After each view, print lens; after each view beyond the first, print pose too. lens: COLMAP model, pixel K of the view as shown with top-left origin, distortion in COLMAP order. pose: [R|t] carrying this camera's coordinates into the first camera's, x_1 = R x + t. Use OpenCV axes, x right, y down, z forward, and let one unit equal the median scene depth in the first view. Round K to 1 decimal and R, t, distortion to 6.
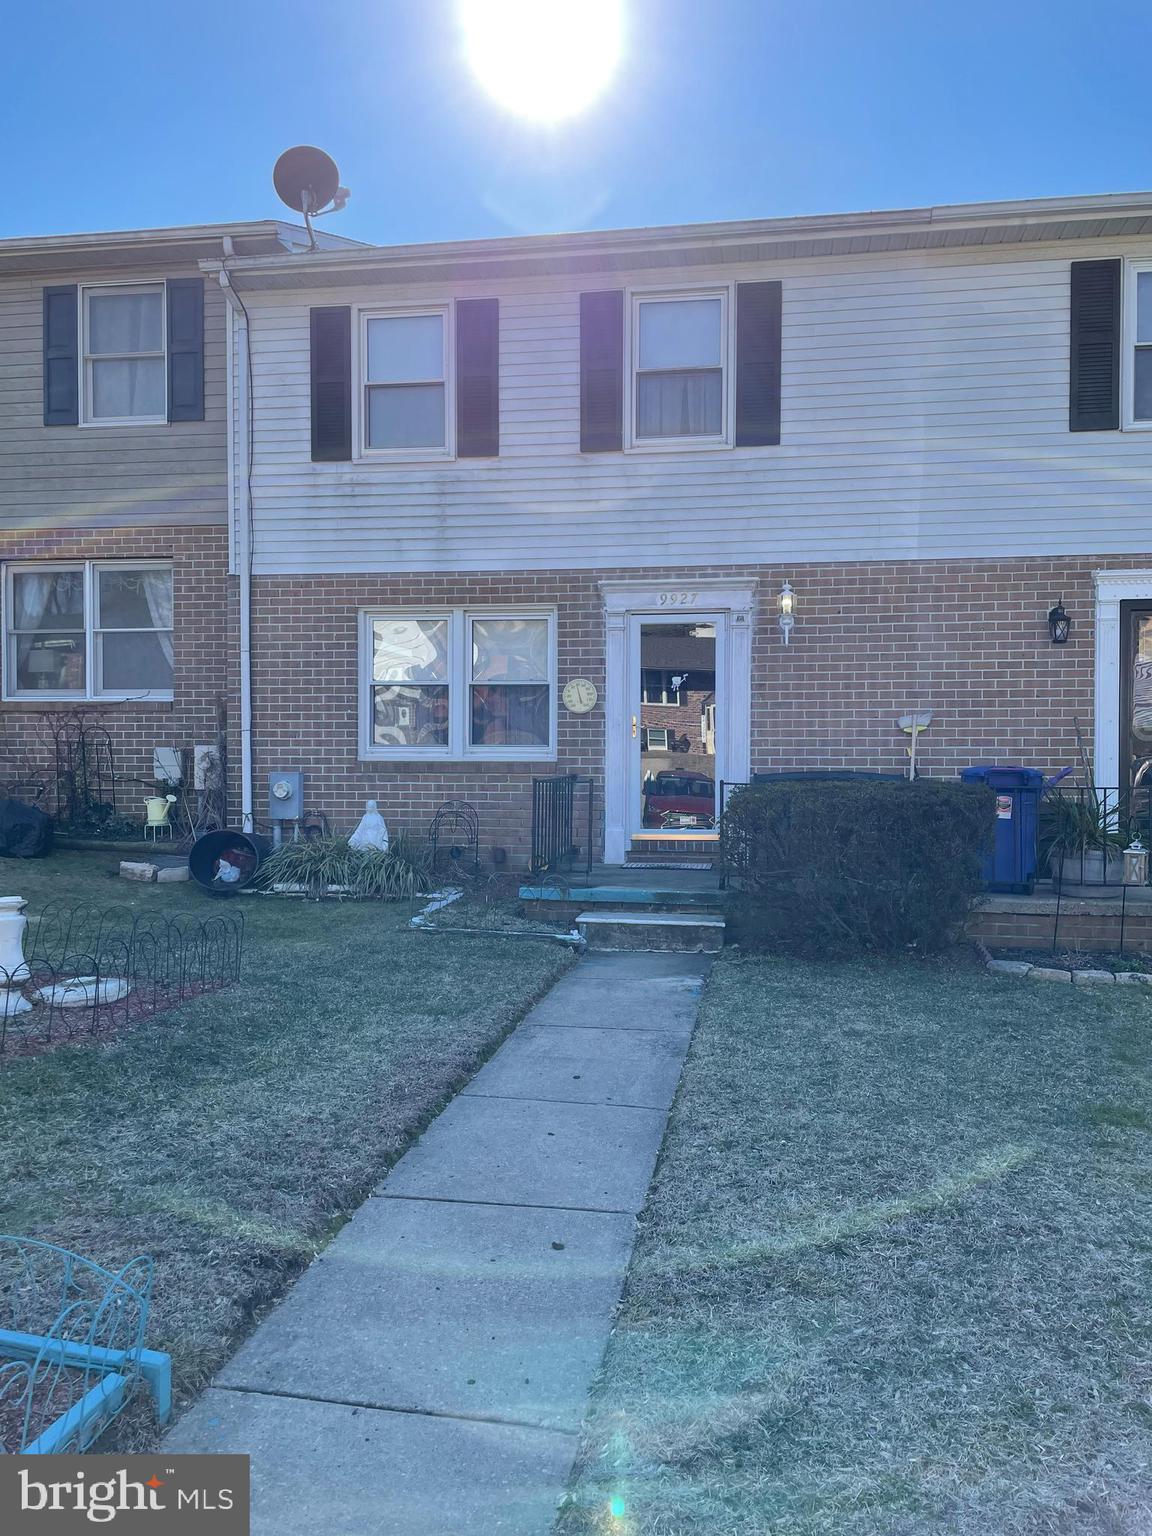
lens RADIAL K [[1164.9, 0, 588.2], [0, 1164.9, 773.3], [0, 0, 1]] dist [0.057890, -0.064735]
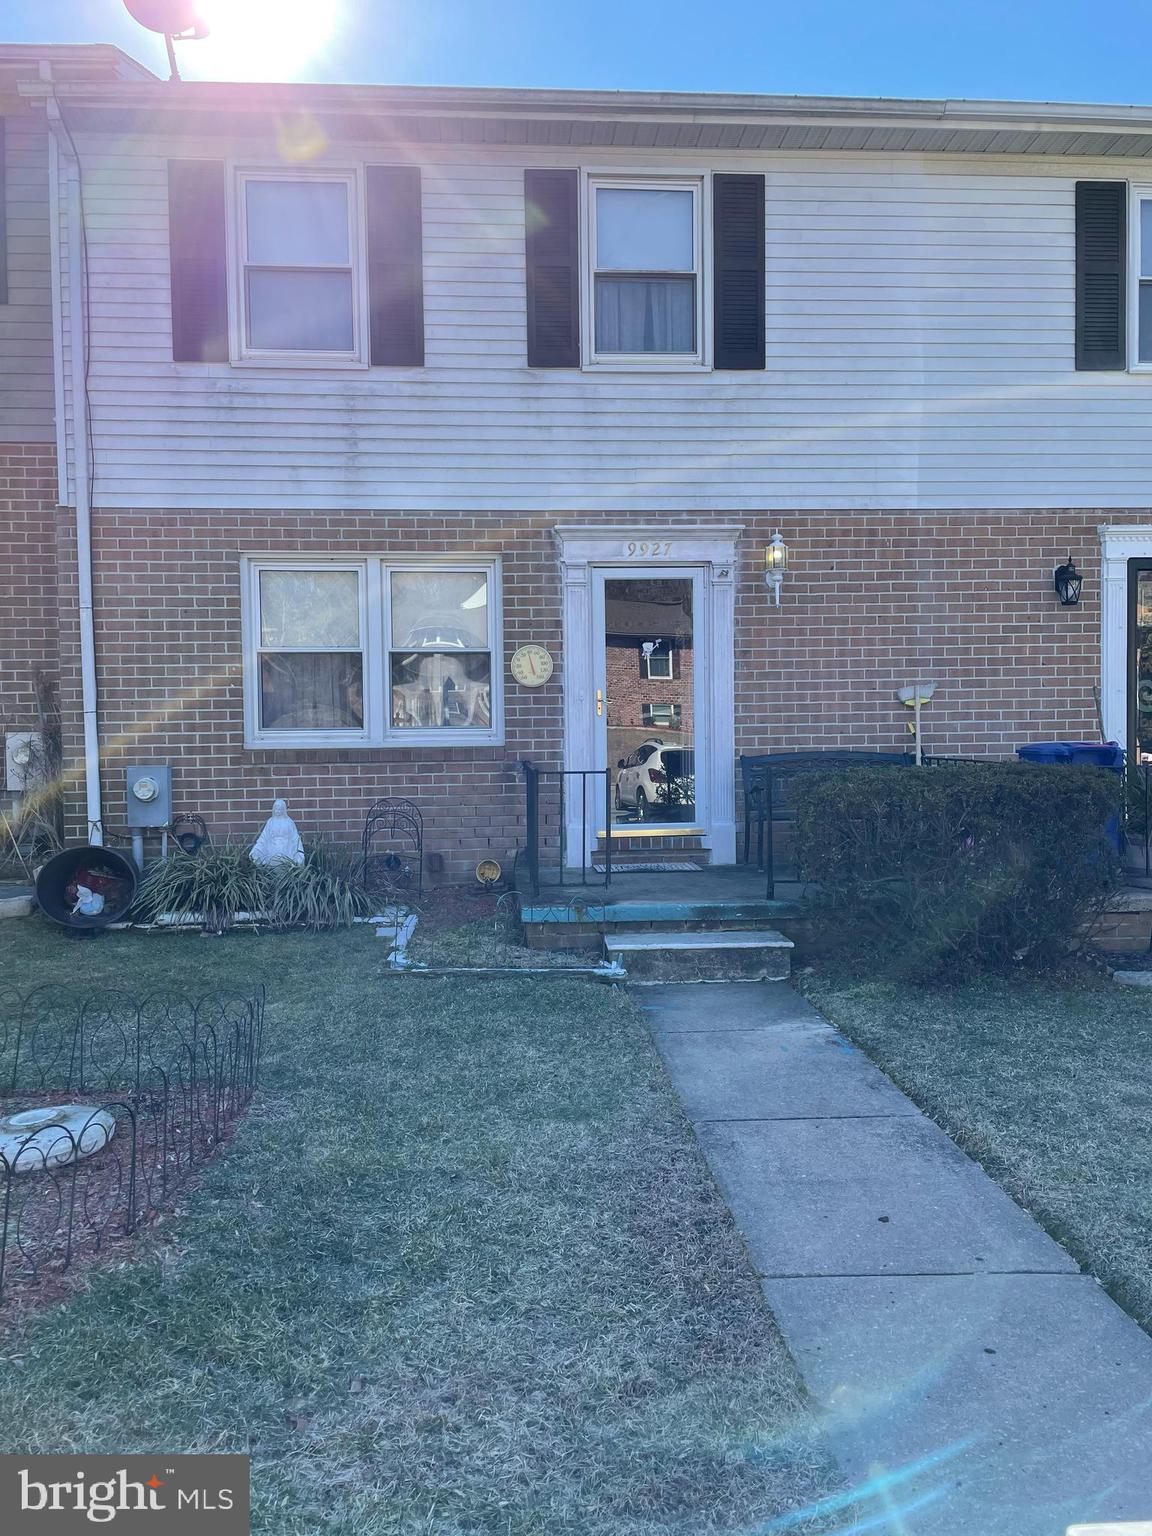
lens RADIAL K [[1164.9, 0, 576.1], [0, 1164.9, 768.5], [0, 0, 1]] dist [0.057890, -0.064735]
pose [[0.973439, -0.022914, 0.227798, -0.171001], [0.019145, 0.999641, 0.018742, -0.008745], [-0.228145, -0.013883, 0.973528, 0.195823]]
